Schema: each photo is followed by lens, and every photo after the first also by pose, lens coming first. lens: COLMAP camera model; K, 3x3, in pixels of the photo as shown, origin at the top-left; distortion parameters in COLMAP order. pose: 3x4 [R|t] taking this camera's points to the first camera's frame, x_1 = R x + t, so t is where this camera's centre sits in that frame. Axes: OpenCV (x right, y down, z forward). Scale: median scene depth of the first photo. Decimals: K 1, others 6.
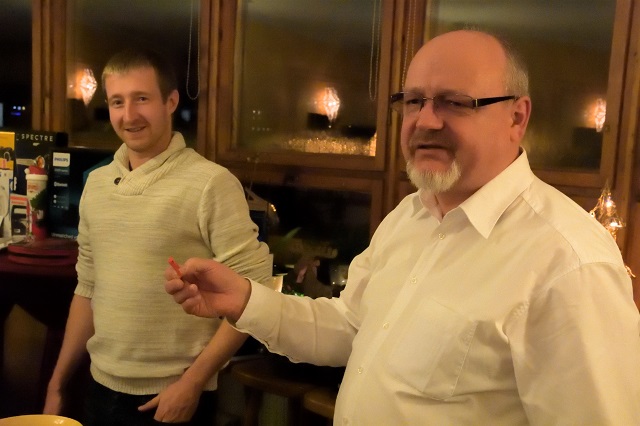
lens RADIAL K [[874.3, 0, 322.5], [0, 874.3, 218.4], [0, 0, 1]] dist [0.153559, 0.000000]
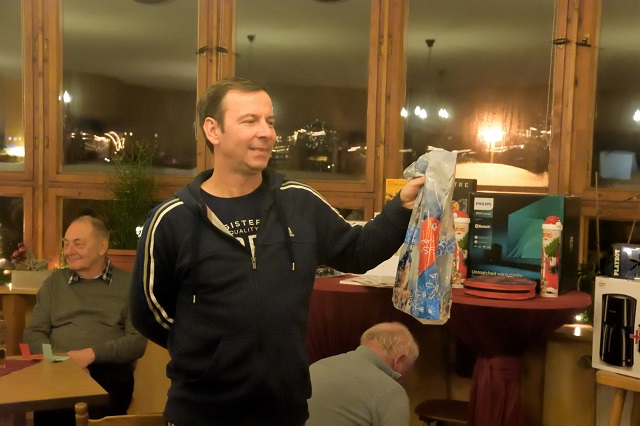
lens RADIAL K [[976.8, 0, 321.2], [0, 976.8, 220.1], [0, 0, 1]] dist [0.178175, 0.000000]
pose [[0.999817, -0.018039, -0.006314, -0.486841], [0.017798, 0.999183, -0.036297, -0.005252], [0.006963, 0.036178, 0.999321, -0.221357]]
